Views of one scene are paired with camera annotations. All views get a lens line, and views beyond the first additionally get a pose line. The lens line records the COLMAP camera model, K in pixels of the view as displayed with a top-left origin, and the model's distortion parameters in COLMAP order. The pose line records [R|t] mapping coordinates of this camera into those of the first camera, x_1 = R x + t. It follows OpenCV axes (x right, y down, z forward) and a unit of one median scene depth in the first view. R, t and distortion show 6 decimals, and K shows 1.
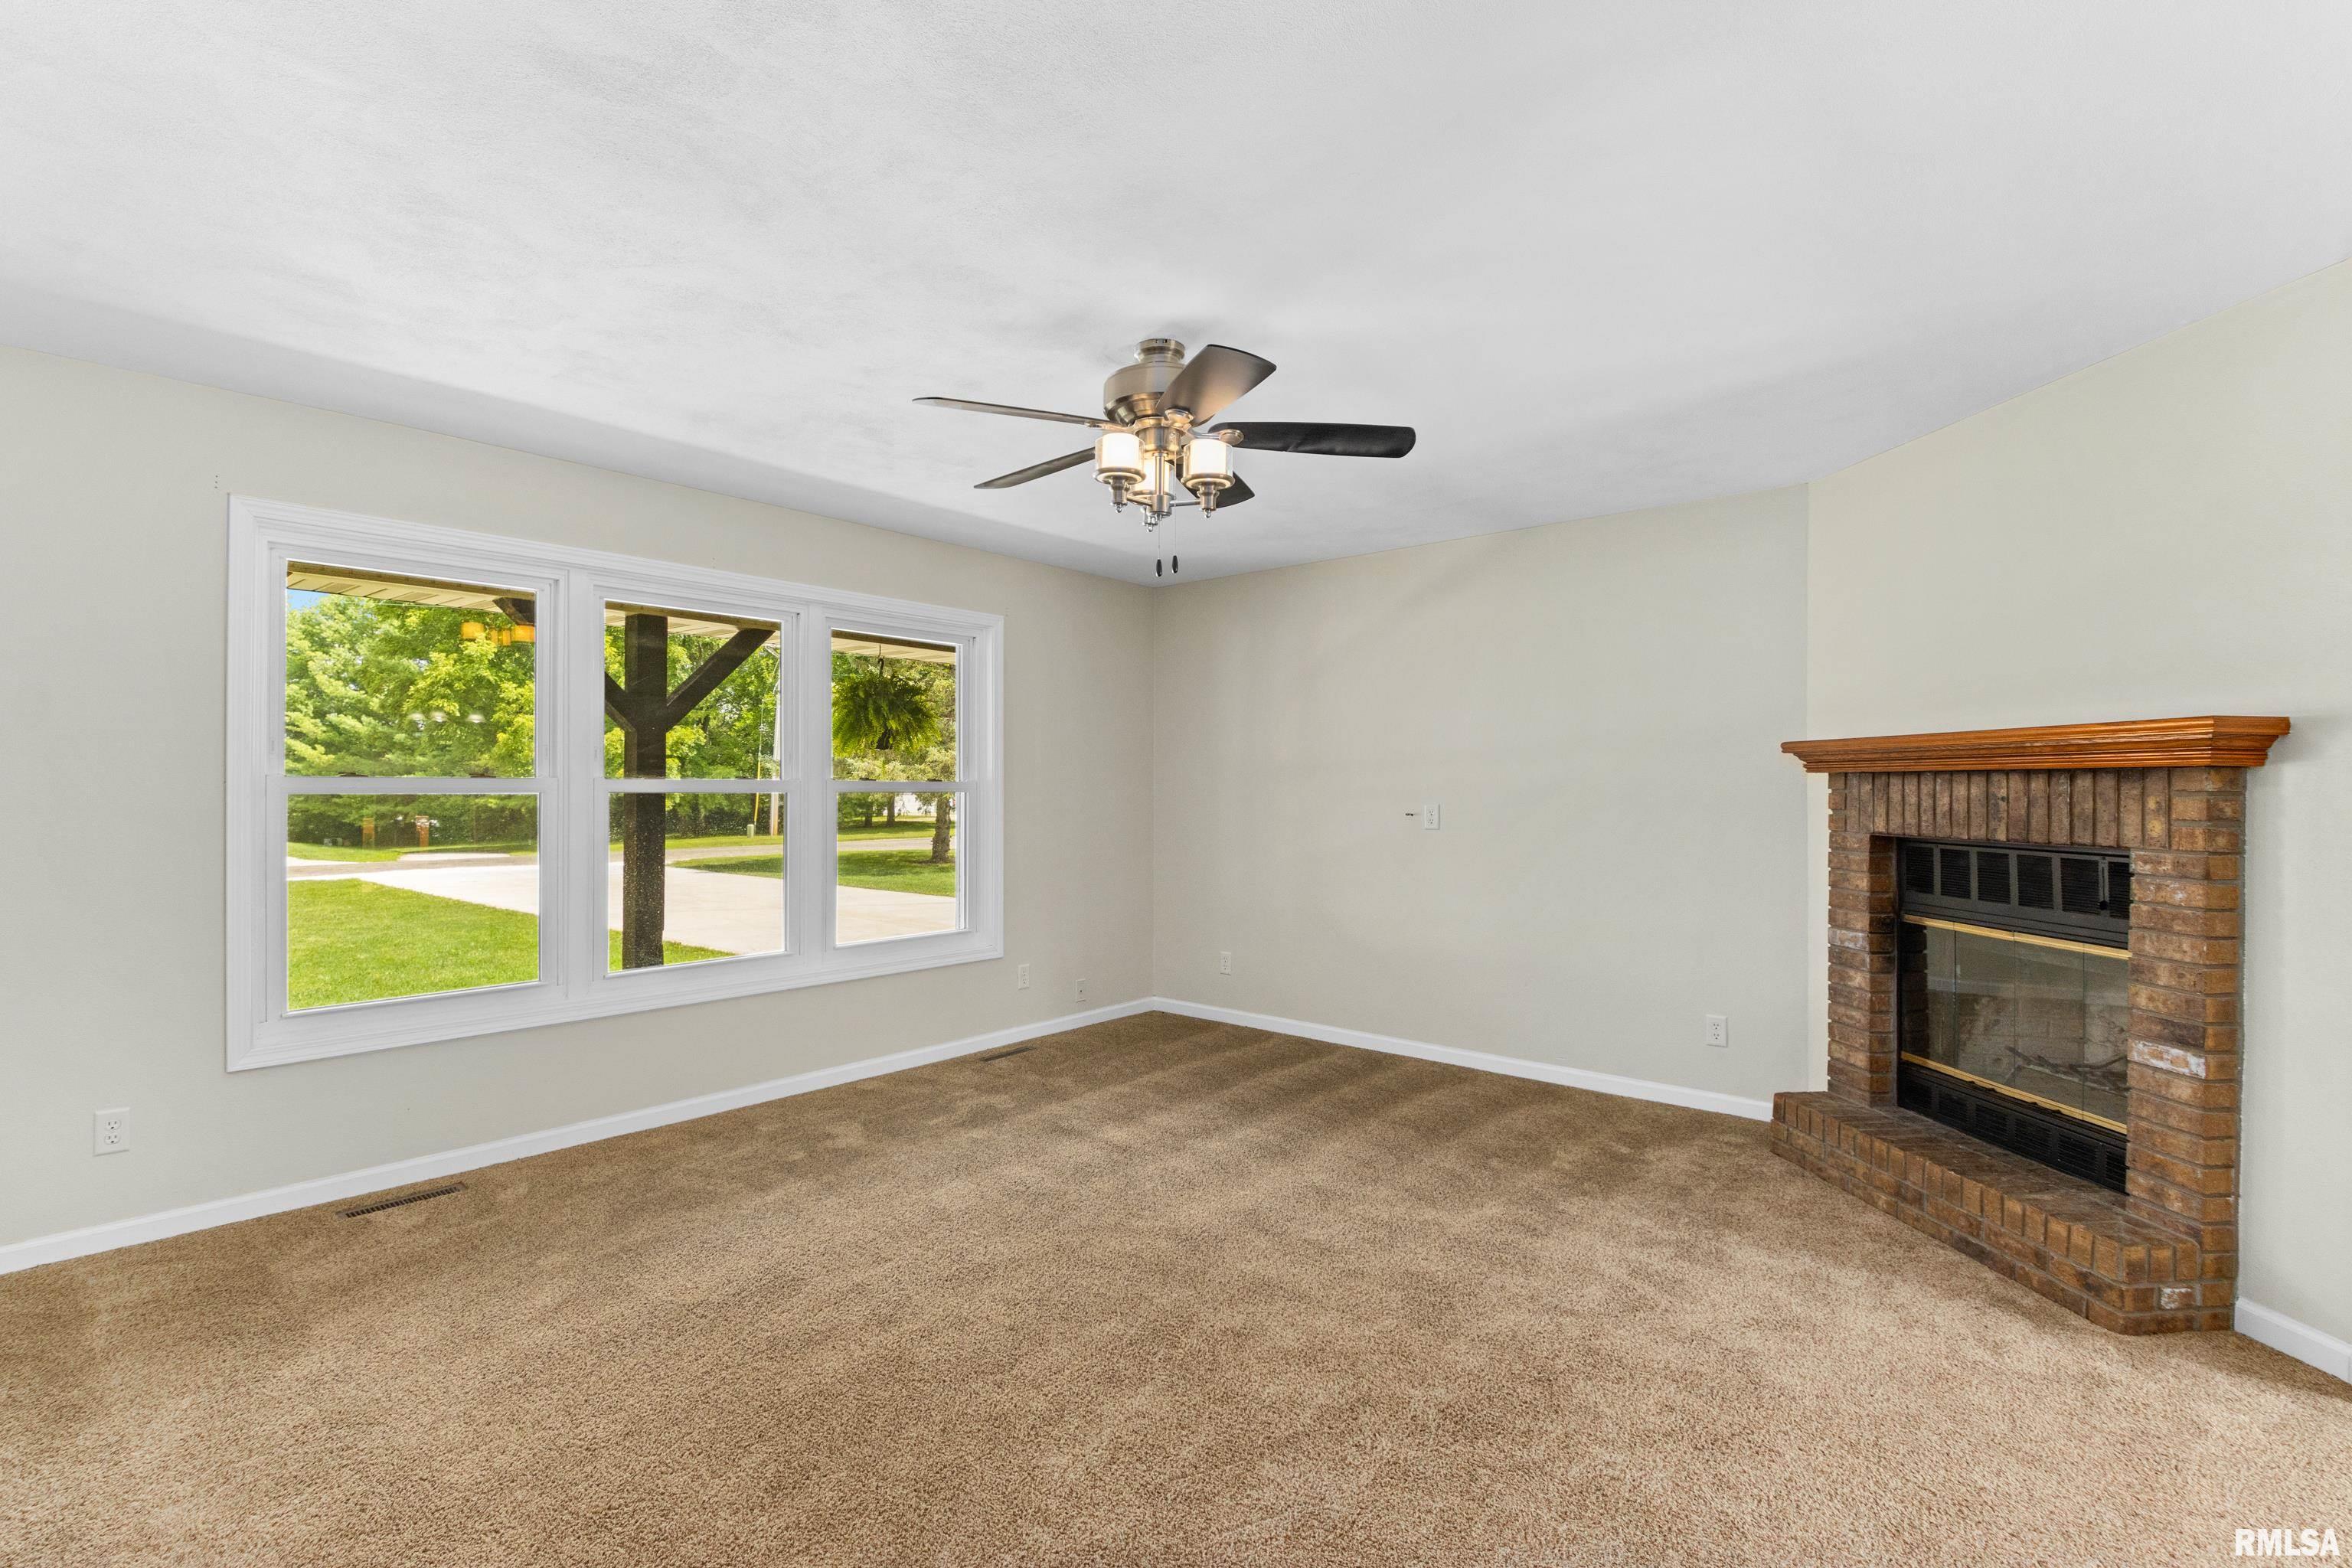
lens RADIAL K [[1091.8, 0, 1152.3], [0, 1091.8, 775.3], [0, 0, 1]] dist [0.009176, -0.014414]
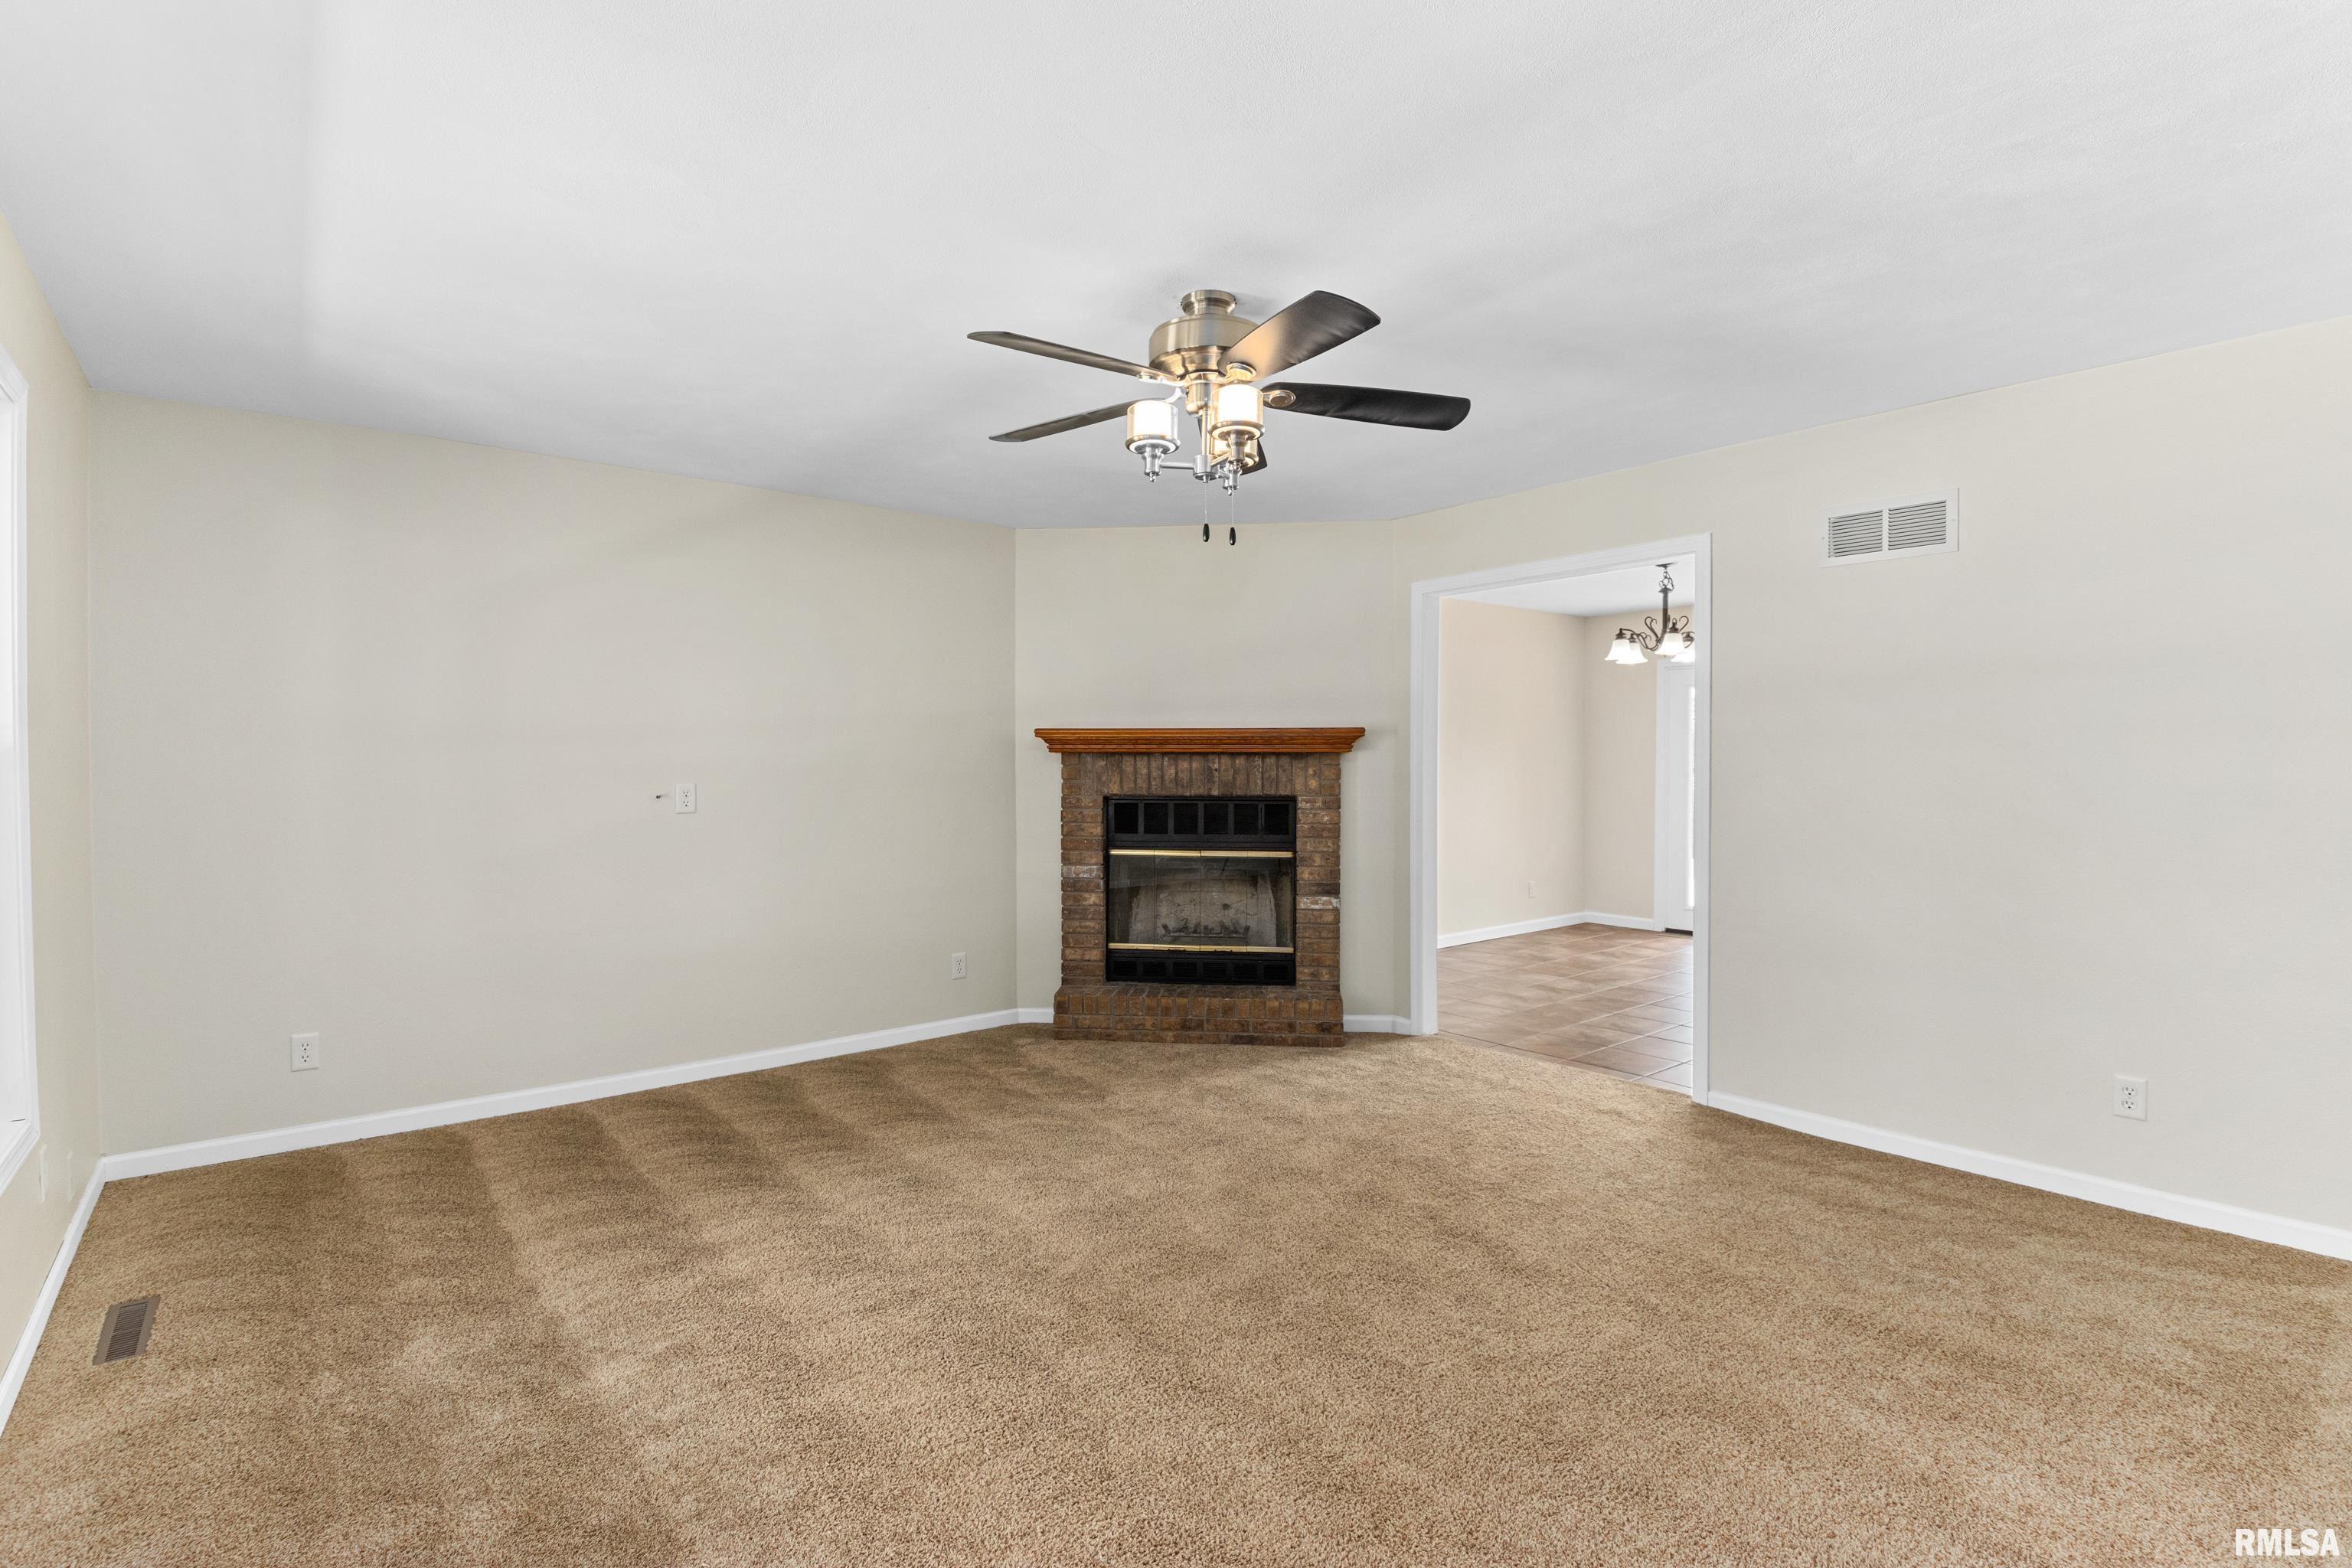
lens RADIAL K [[1091.8, 0, 1152.9], [0, 1091.8, 784.7], [0, 0, 1]] dist [0.009176, -0.014414]
pose [[0.168331, -0.021021, 0.985506, -0.858842], [-0.008919, 0.999699, 0.022847, 0.007117], [-0.985690, -0.012635, 0.168093, 0.811015]]
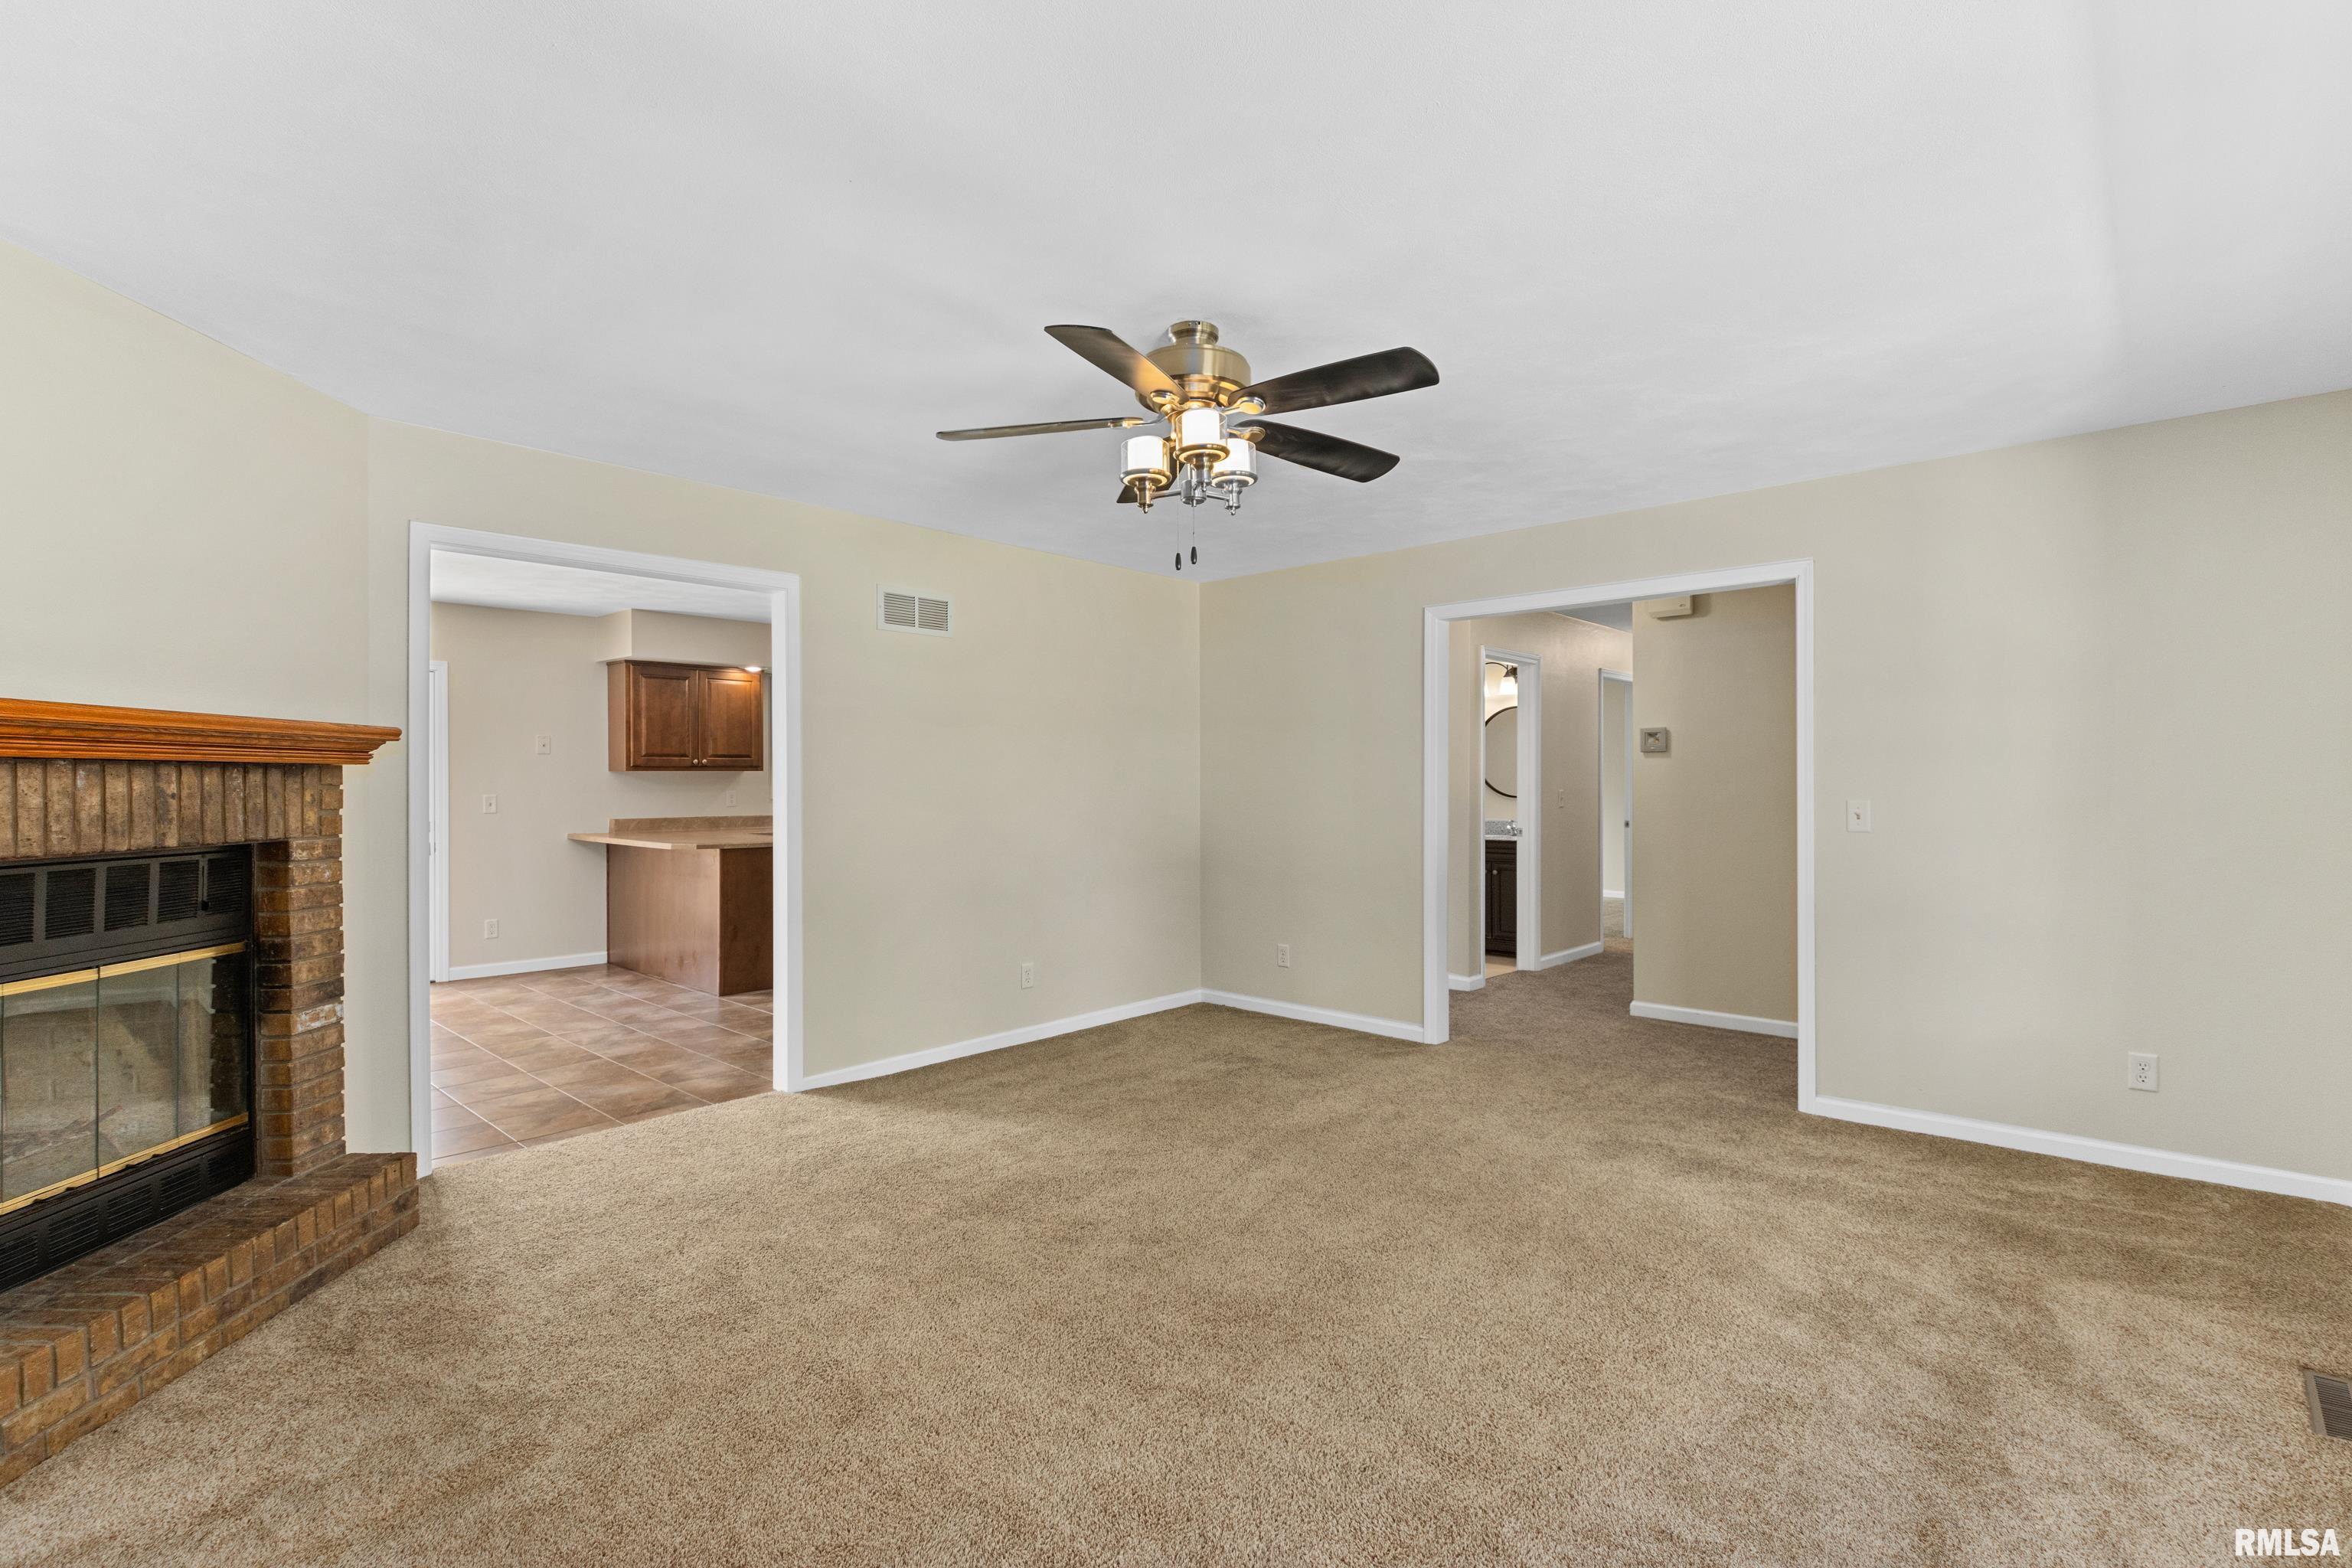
lens RADIAL K [[1091.8, 0, 1189.8], [0, 1091.8, 769.8], [0, 0, 1]] dist [0.009176, -0.014414]
pose [[-0.999986, 0.003121, -0.004210, 0.011140], [0.003207, 0.999781, -0.020662, 0.021092], [0.004144, -0.020675, -0.999778, 1.816978]]
